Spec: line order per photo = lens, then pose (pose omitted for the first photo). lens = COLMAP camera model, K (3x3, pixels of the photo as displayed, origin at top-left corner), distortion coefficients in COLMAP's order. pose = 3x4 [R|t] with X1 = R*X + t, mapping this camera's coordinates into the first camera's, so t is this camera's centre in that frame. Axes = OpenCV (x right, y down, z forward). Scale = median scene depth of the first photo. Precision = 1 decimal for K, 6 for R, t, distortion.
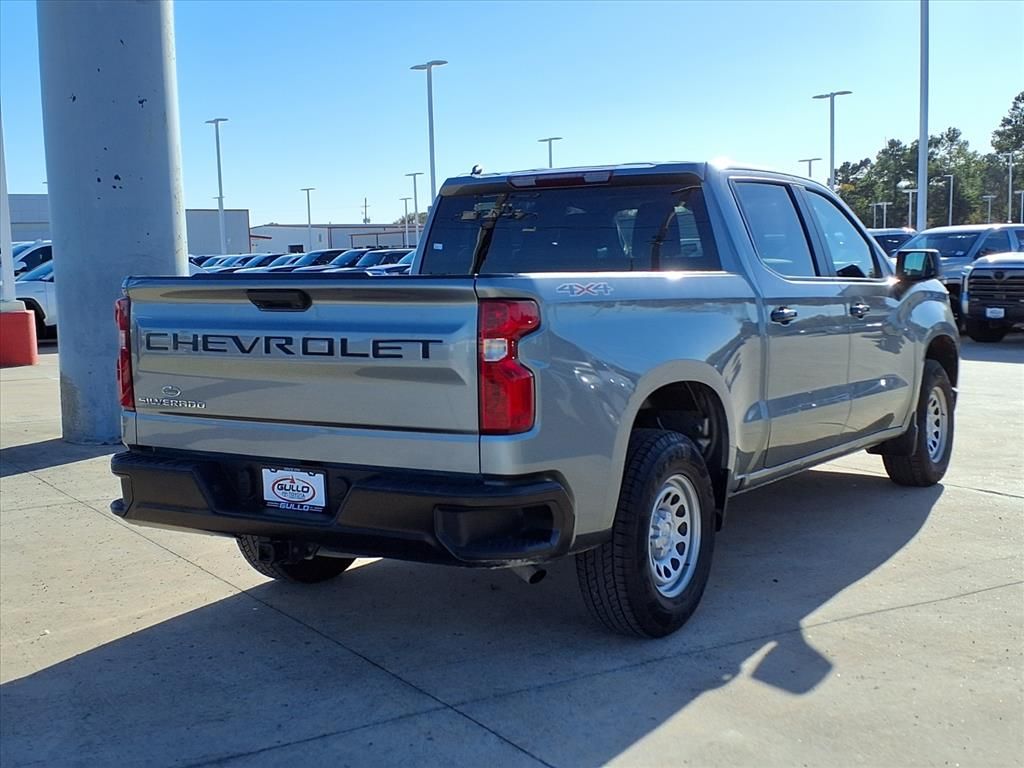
lens RADIAL K [[1329.4, 0, 512.0], [0, 1329.4, 384.0], [0, 0, 1]] dist [0.309220, -1.070838]
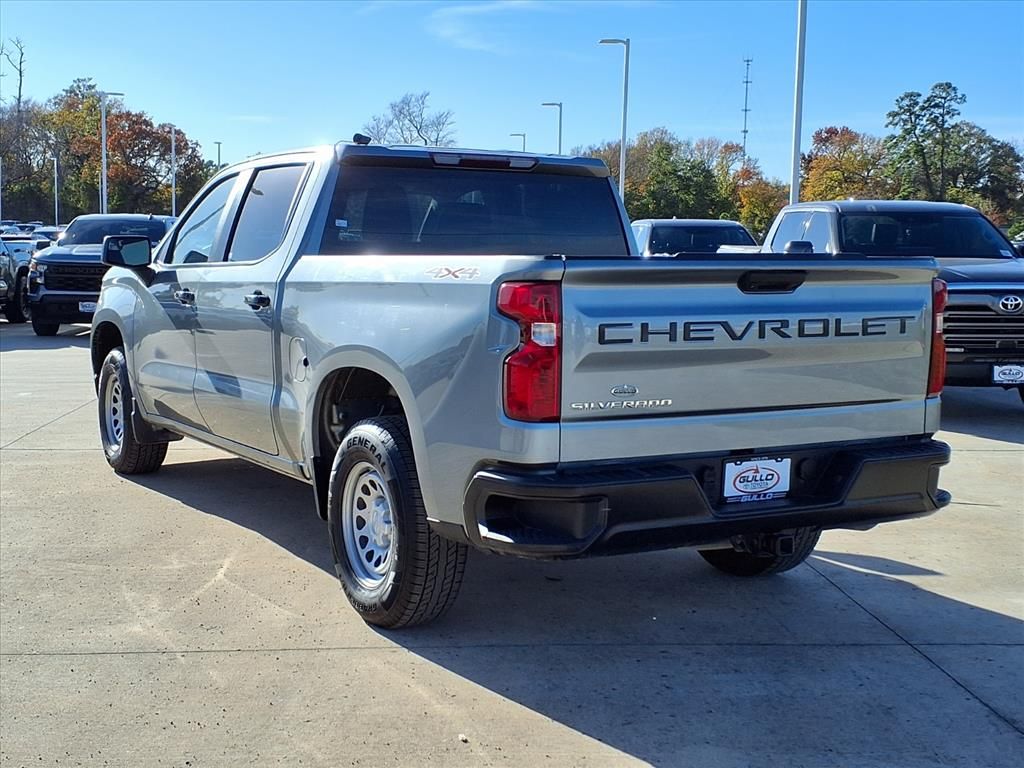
lens RADIAL K [[1329.4, 0, 512.0], [0, 1329.4, 384.0], [0, 0, 1]] dist [0.309220, -1.070838]
pose [[0.450731, -0.068380, 0.890037, -1.079770], [0.063548, 0.996990, 0.044415, -0.042863], [-0.890395, 0.036541, 0.453720, 0.709384]]
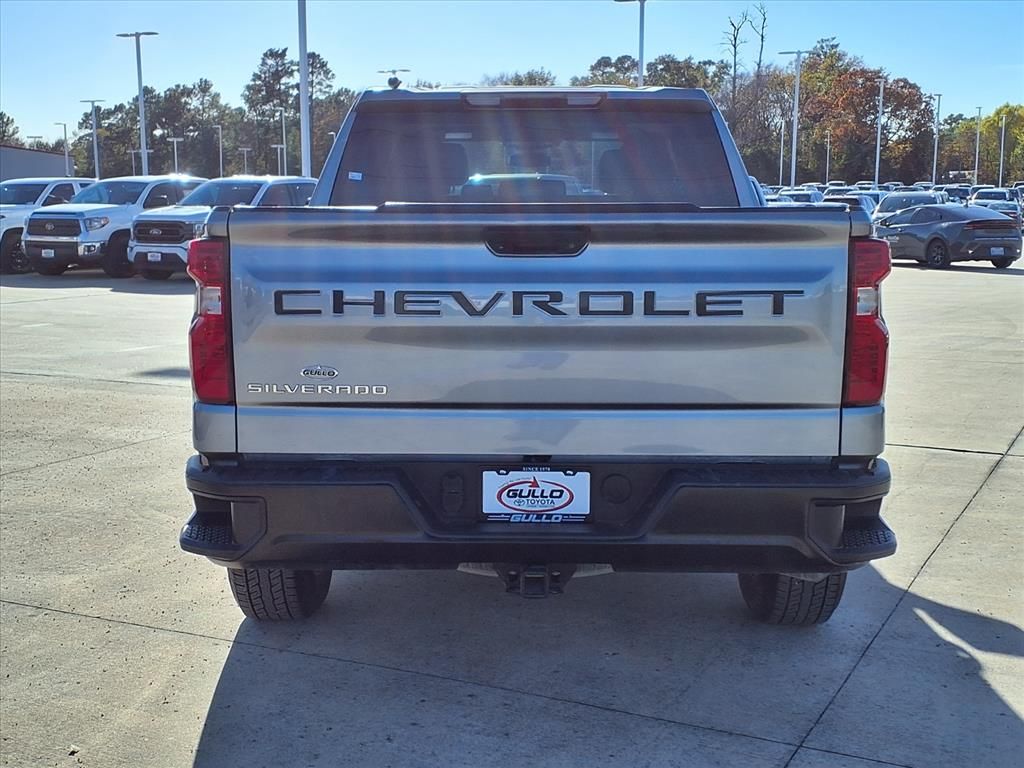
lens RADIAL K [[1329.4, 0, 512.0], [0, 1329.4, 384.0], [0, 0, 1]] dist [0.309220, -1.070838]
pose [[0.850210, -0.054143, 0.523652, -0.554284], [0.034818, 0.998302, 0.046690, -0.018620], [-0.525291, -0.021464, 0.850652, 0.370568]]
